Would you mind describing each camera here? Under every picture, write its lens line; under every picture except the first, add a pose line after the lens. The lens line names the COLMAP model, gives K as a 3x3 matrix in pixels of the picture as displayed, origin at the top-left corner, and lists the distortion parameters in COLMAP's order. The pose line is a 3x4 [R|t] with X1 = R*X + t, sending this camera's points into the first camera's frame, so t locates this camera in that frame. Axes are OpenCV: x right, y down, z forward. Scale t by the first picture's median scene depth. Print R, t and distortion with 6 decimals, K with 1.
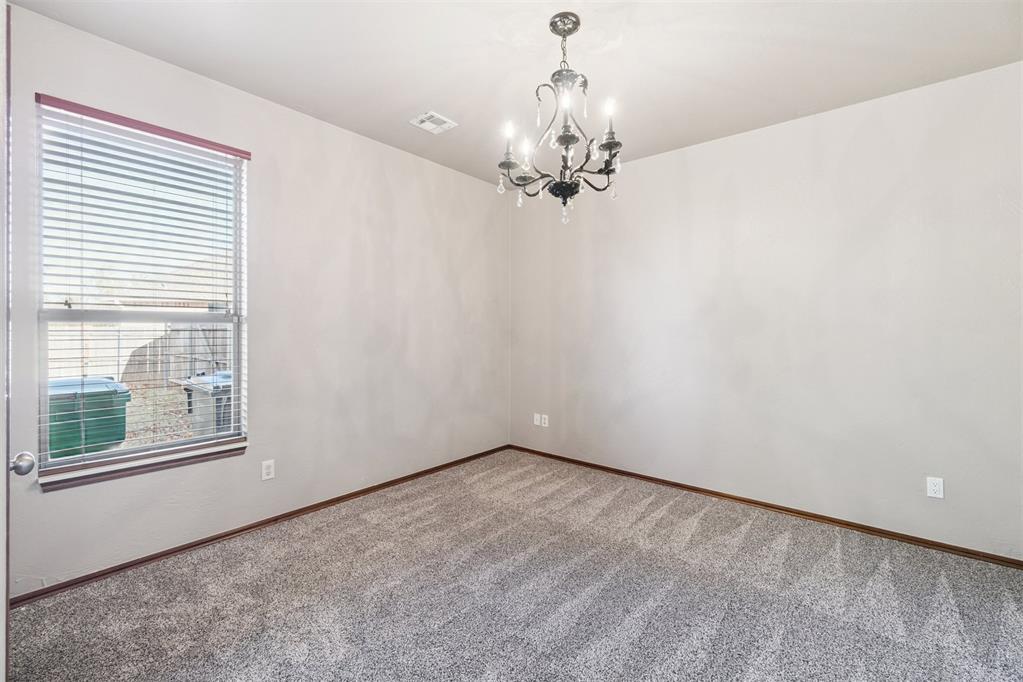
lens RADIAL K [[439.4, 0, 513.6], [0, 439.4, 334.7], [0, 0, 1]] dist [-0.003186, 0.000777]
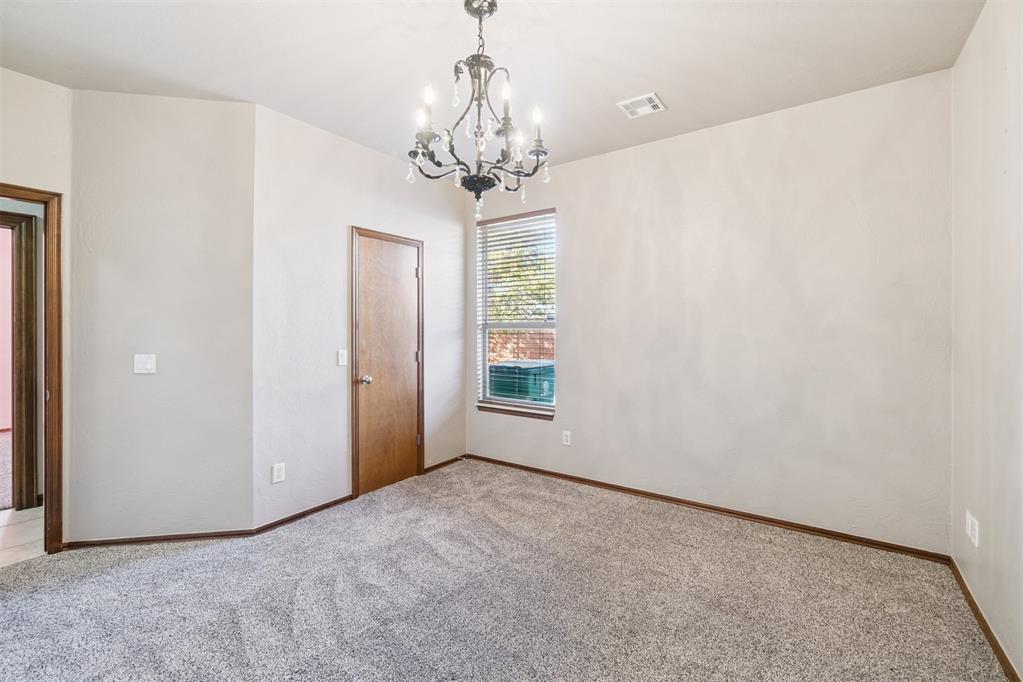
lens RADIAL K [[439.4, 0, 513.6], [0, 439.4, 334.7], [0, 0, 1]] dist [-0.003186, 0.000777]
pose [[0.061030, 0.000760, -0.998136, 0.806735], [-0.010296, 0.999947, 0.000131, -0.006530], [0.998083, 0.010269, 0.061035, 0.787643]]
